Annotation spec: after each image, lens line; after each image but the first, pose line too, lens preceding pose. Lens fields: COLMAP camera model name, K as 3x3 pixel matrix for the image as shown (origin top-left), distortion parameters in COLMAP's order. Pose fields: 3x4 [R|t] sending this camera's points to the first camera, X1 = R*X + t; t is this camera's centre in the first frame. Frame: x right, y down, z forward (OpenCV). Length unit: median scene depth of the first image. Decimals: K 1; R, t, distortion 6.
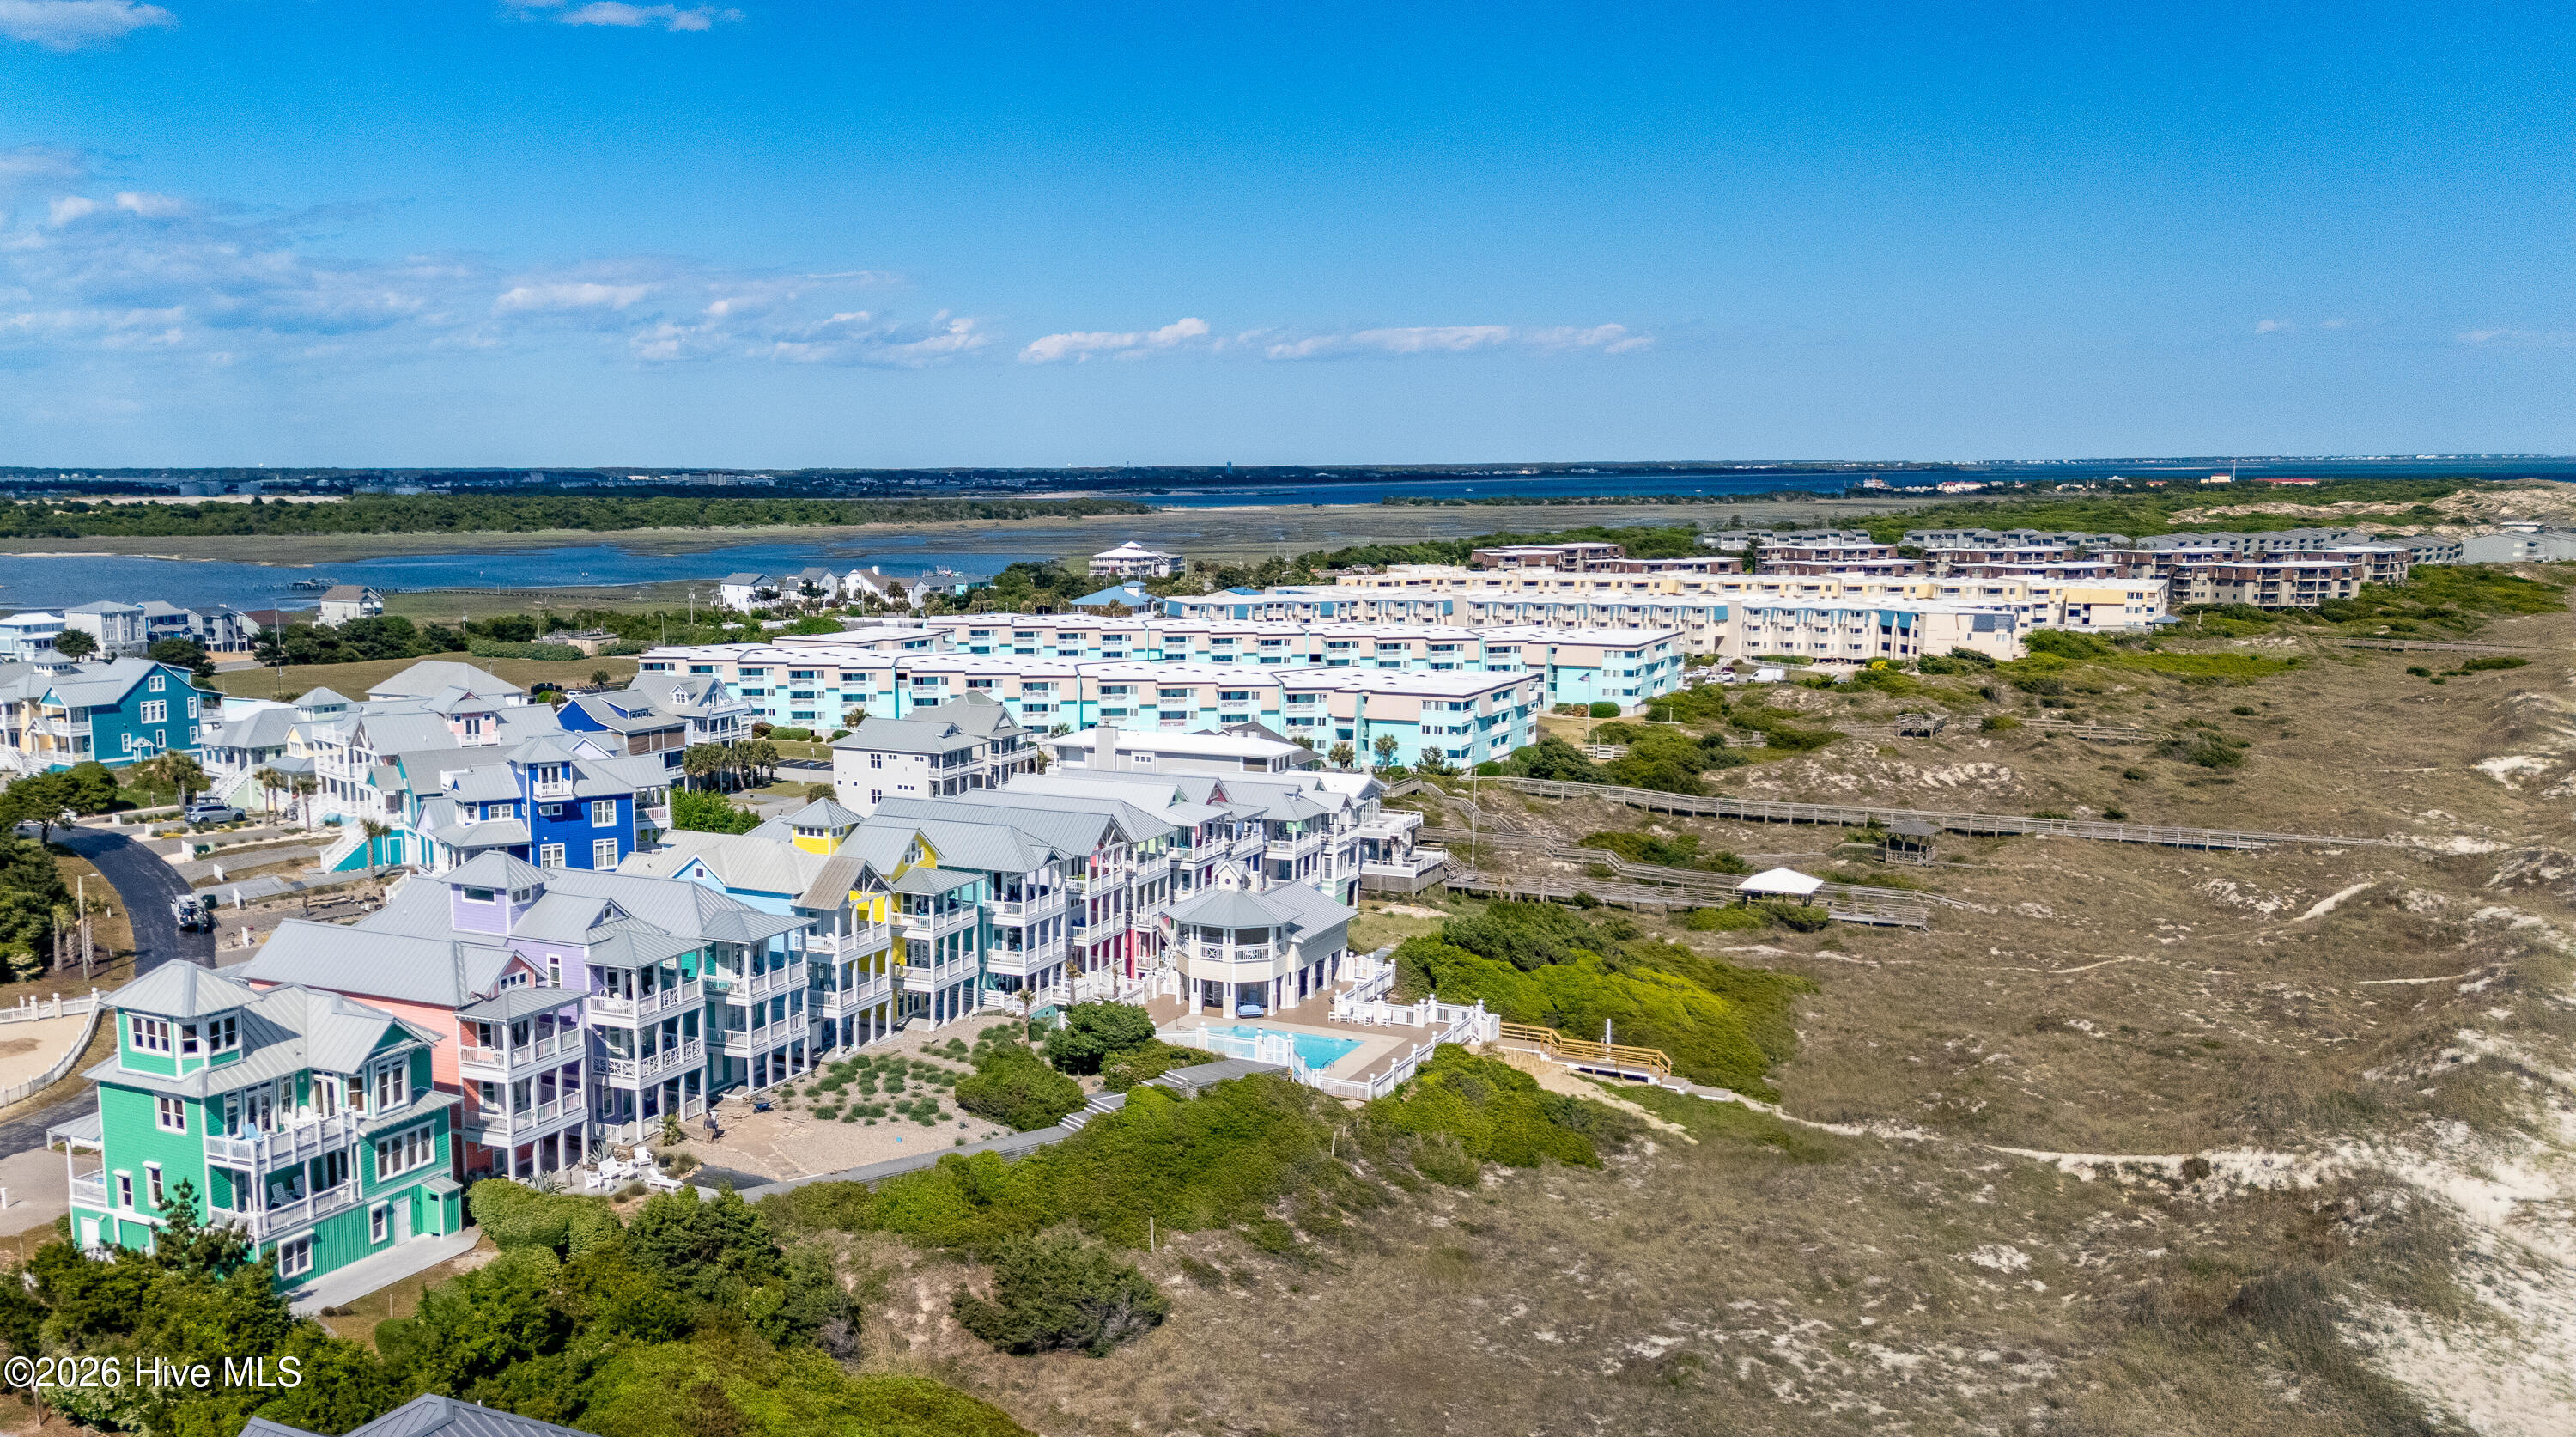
lens RADIAL K [[2240.0, 0, 1034.1], [0, 2240.0, 893.0], [0, 0, 1]] dist [0.109934, -0.146814]
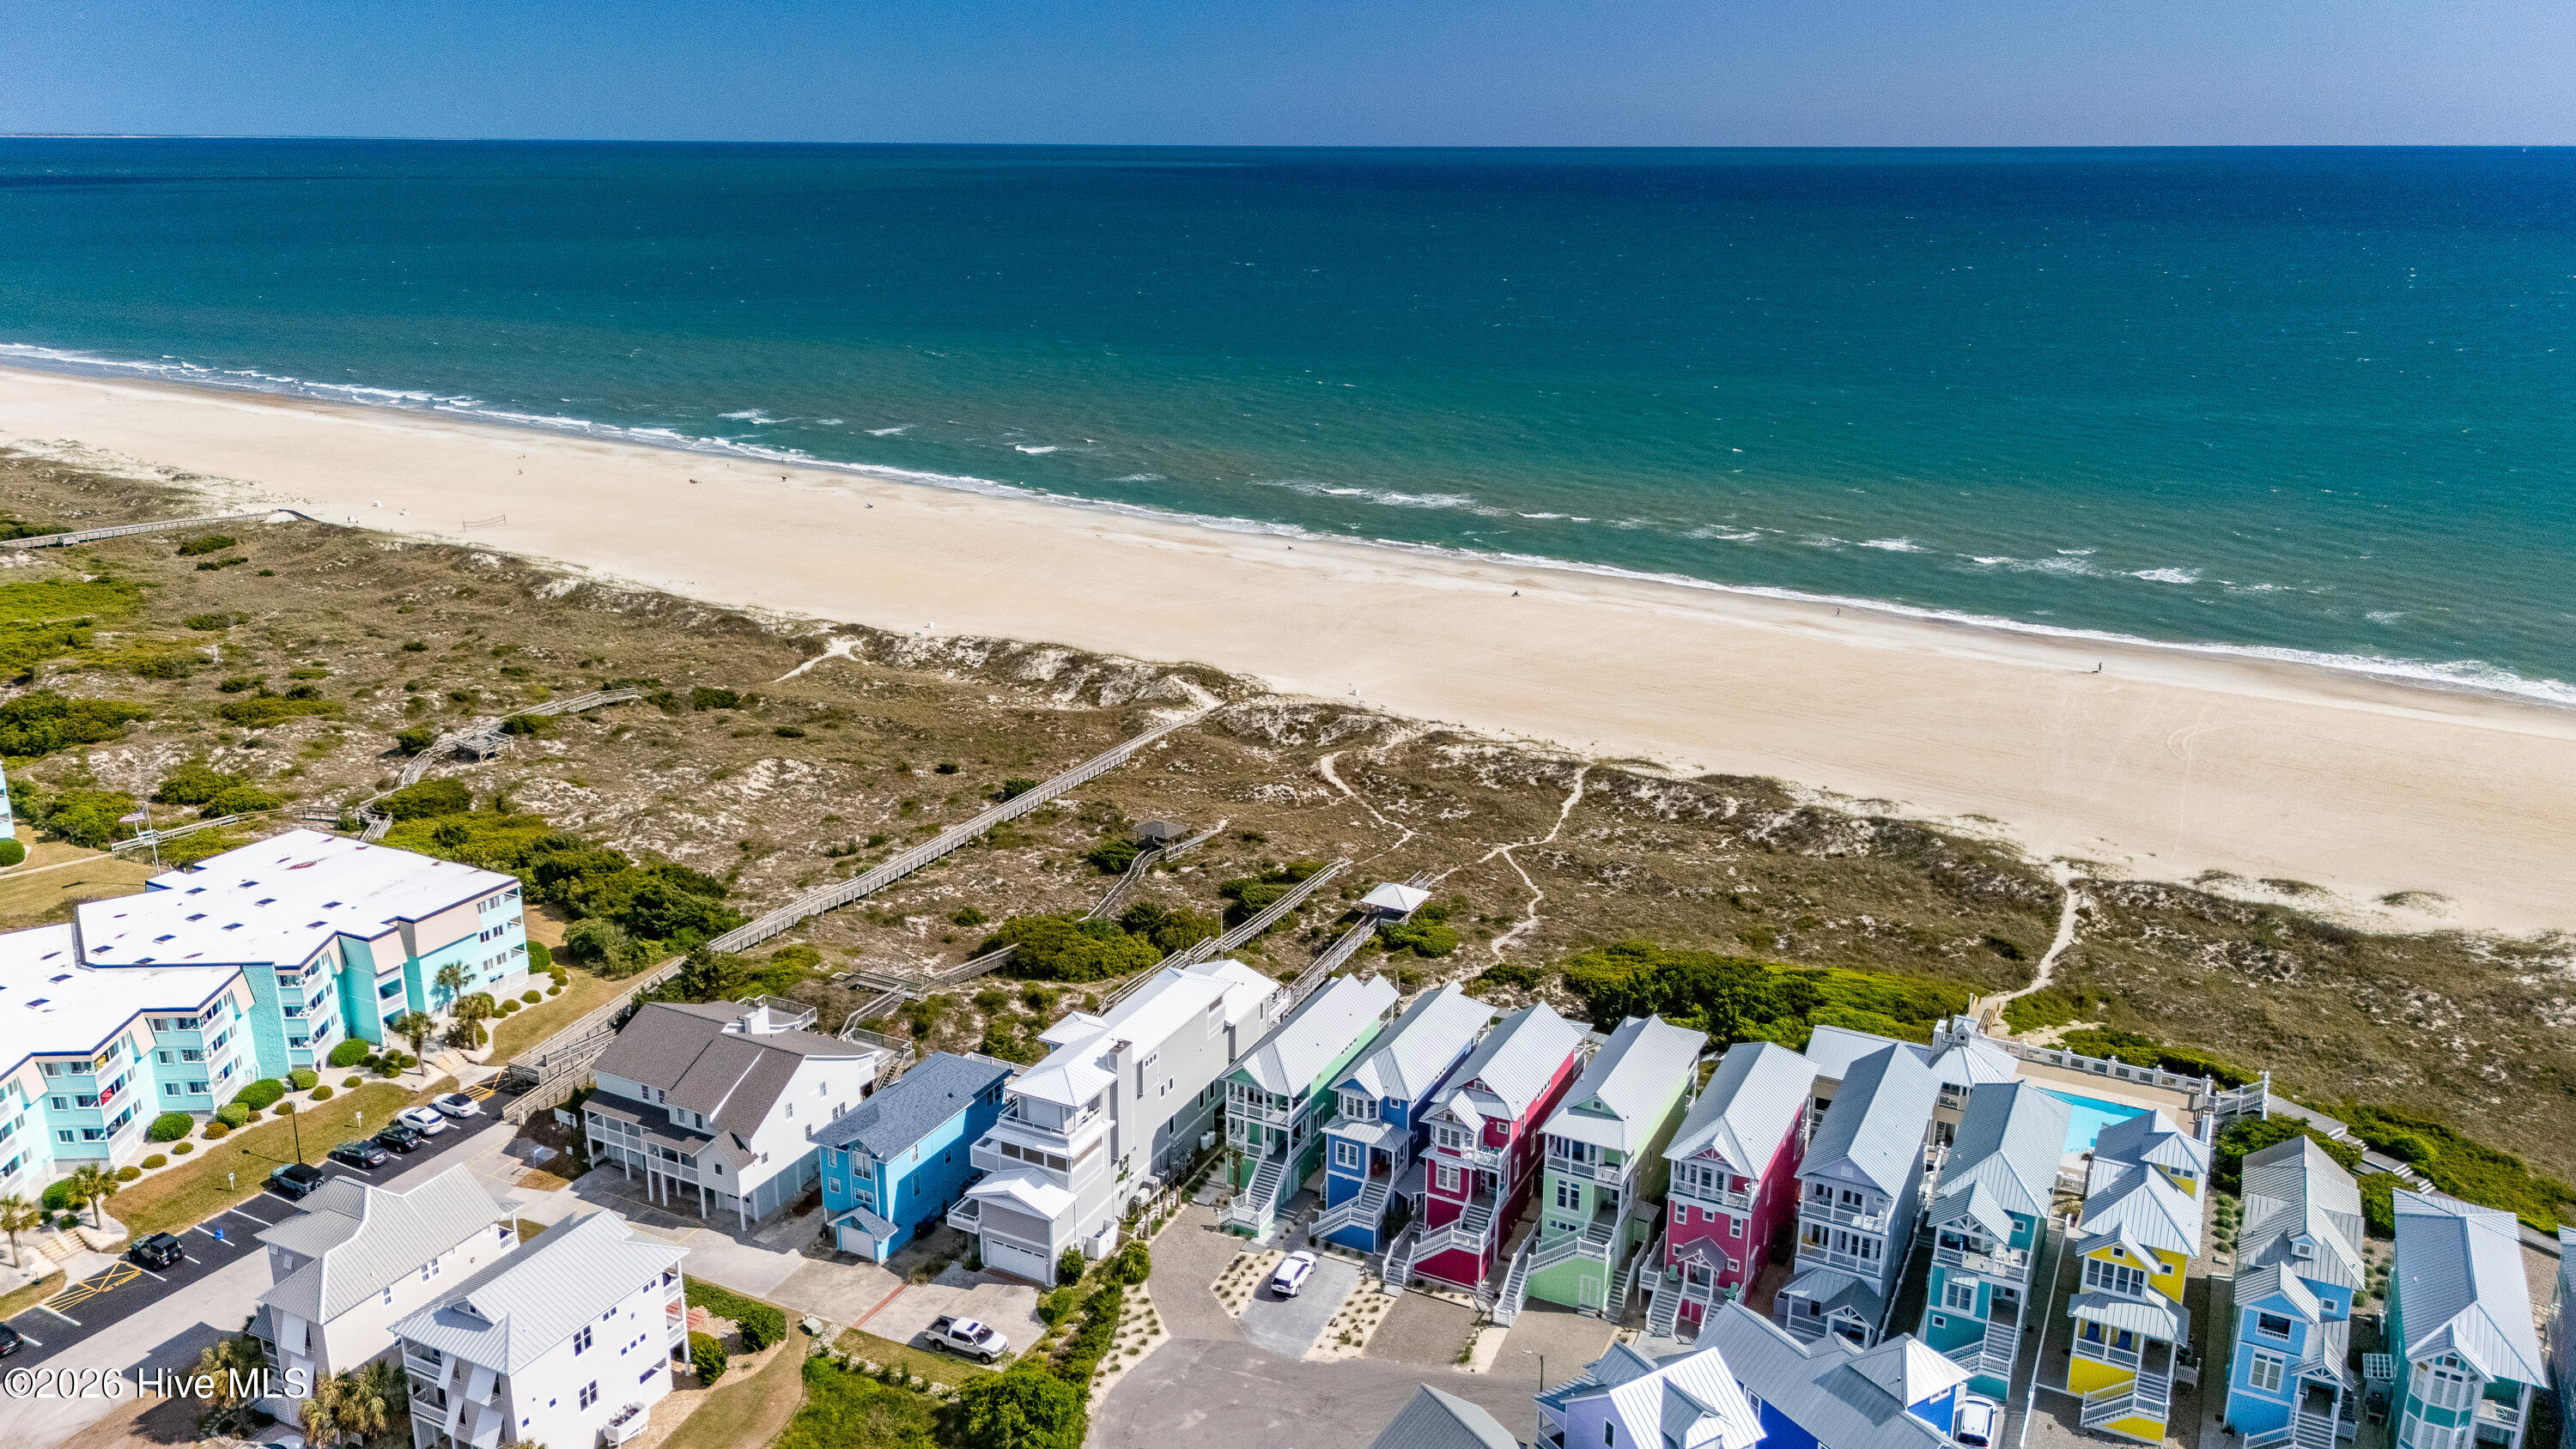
lens RADIAL K [[1890.1, 0, 1298.7], [0, 1890.1, 734.4], [0, 0, 1]] dist [0.102345, -0.111650]
pose [[-0.038549, -0.291900, 0.955672, -0.653788], [0.181486, 0.938431, 0.293955, -0.411526], [-0.982638, 0.184773, 0.016800, 1.026162]]
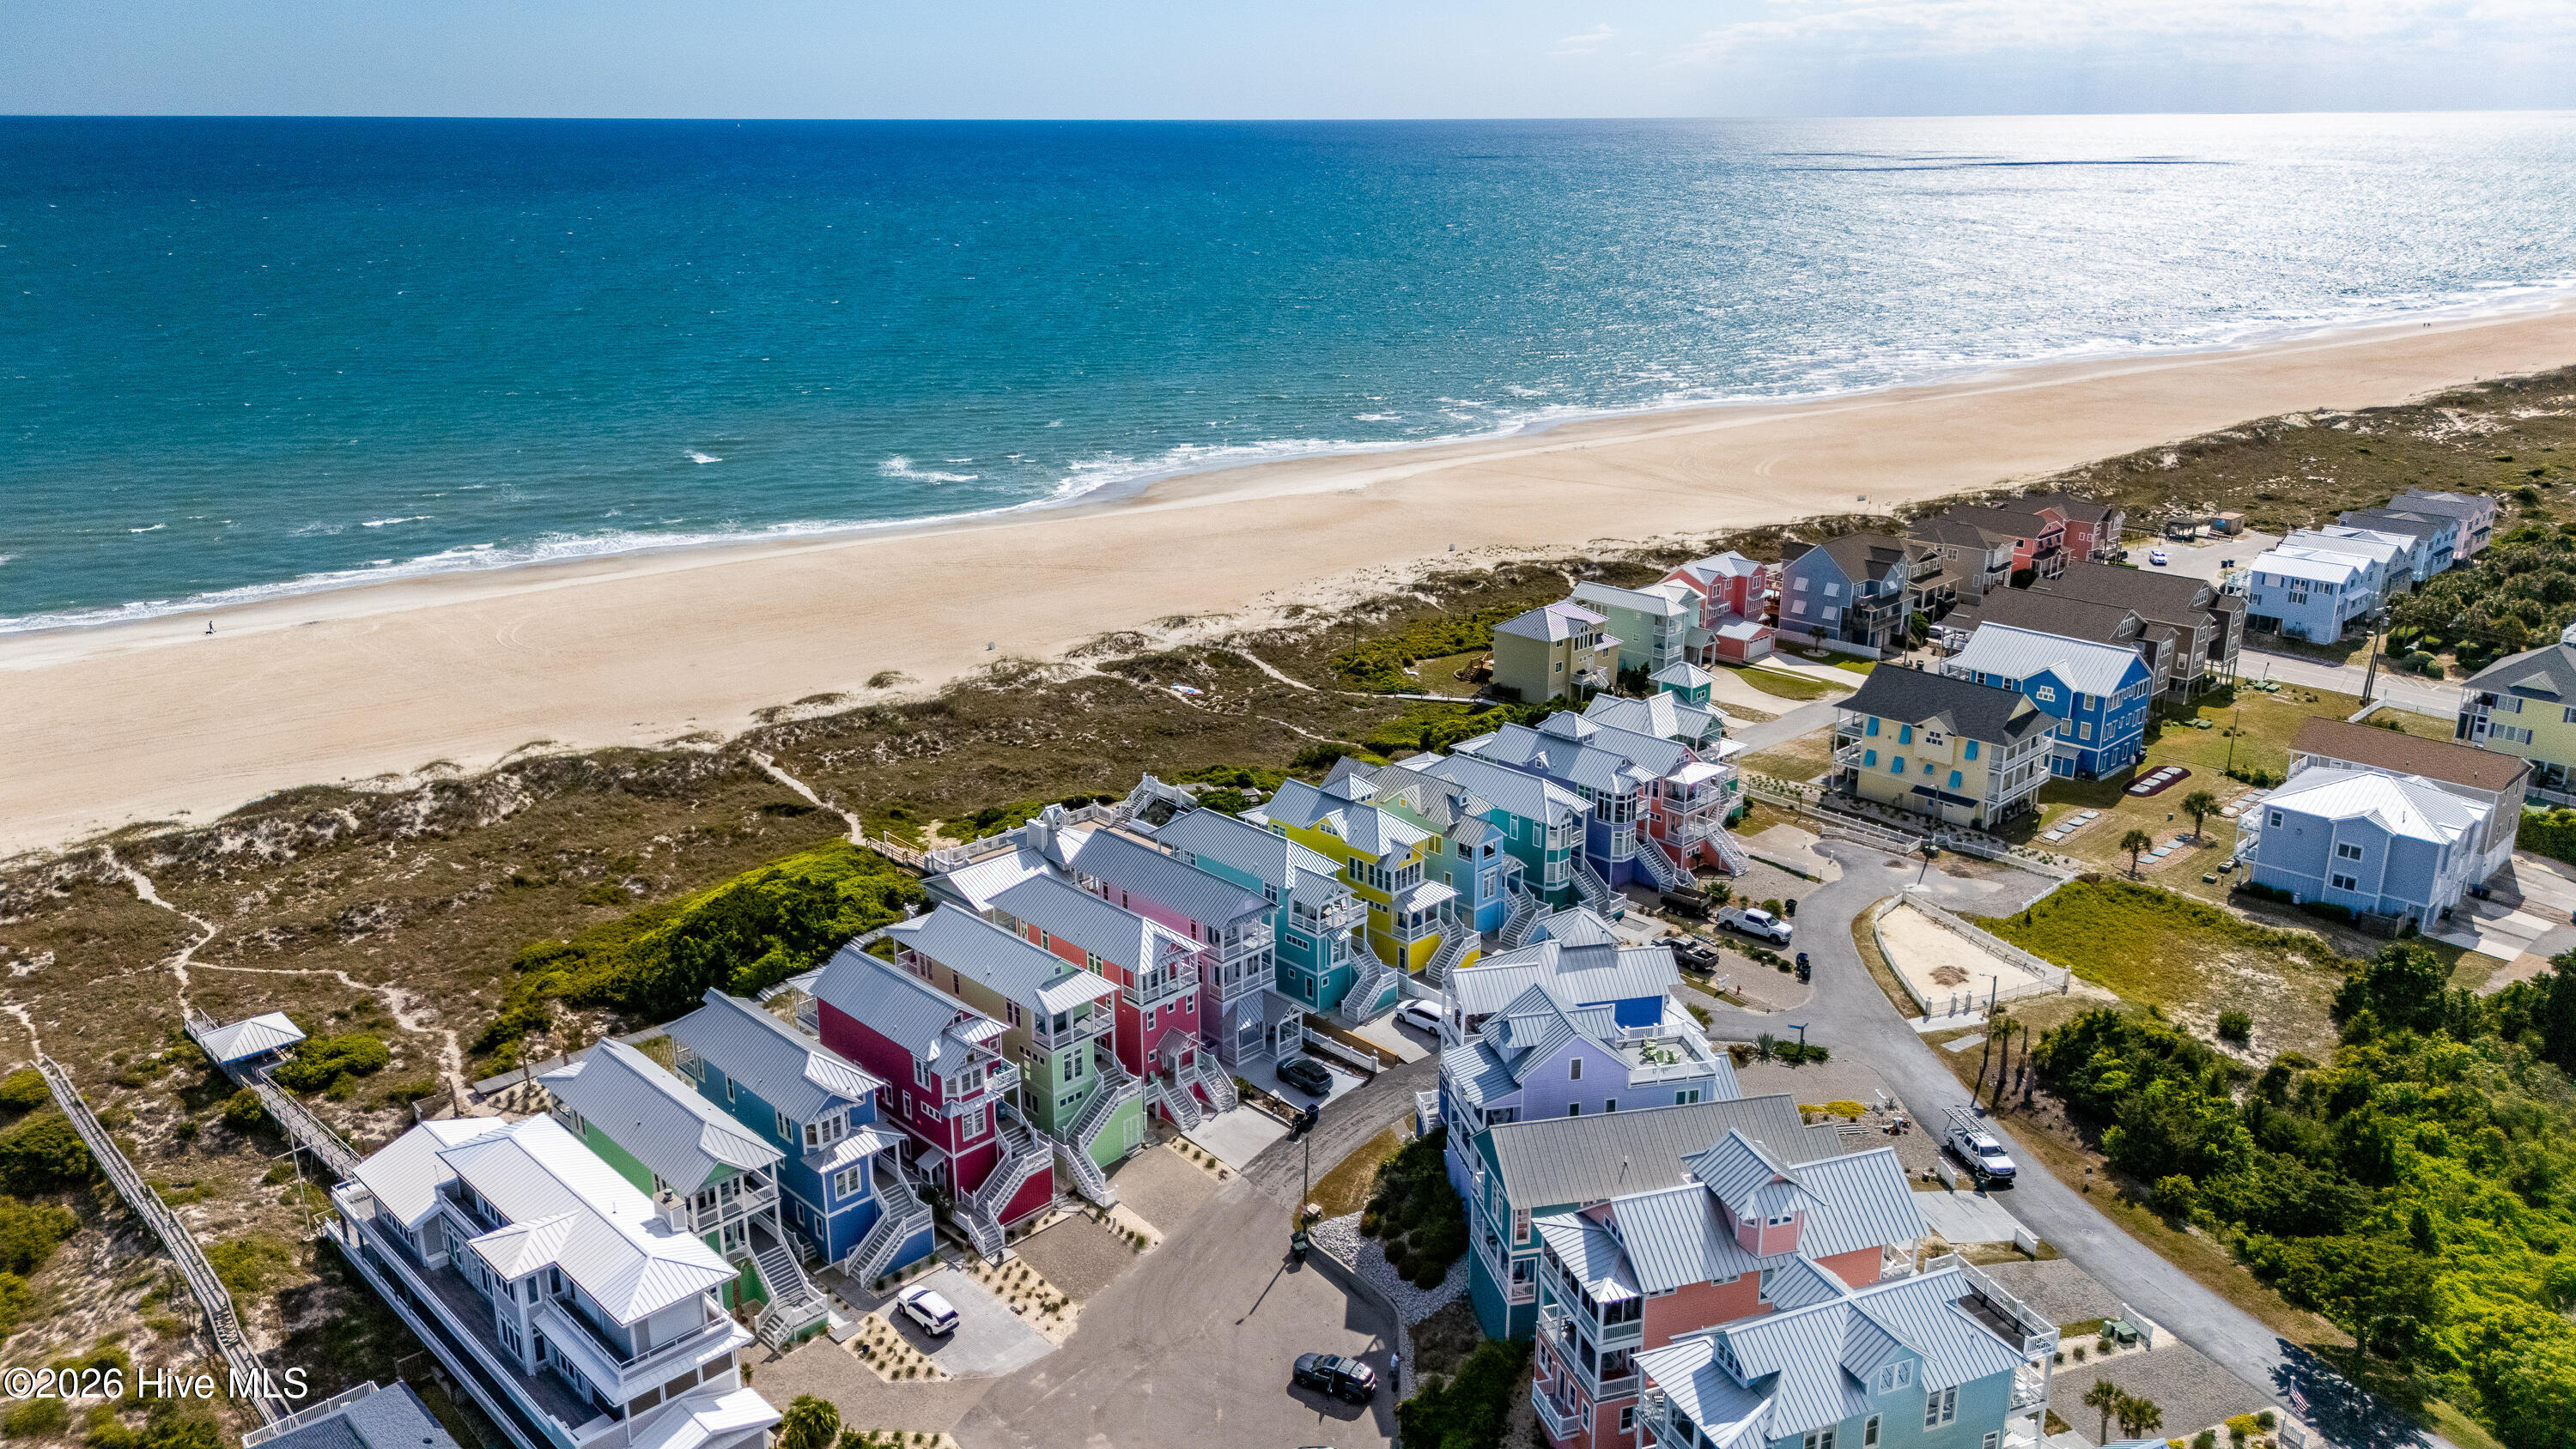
lens RADIAL K [[1872.6, 0, 1286.5], [0, 1872.6, 719.2], [0, 0, 1]] dist [0.083033, -0.077577]
pose [[-0.956922, -0.081568, 0.278653, -0.281919], [0.061280, 0.881368, 0.468439, -0.458411], [-0.283805, 0.465336, -0.838402, 1.480318]]
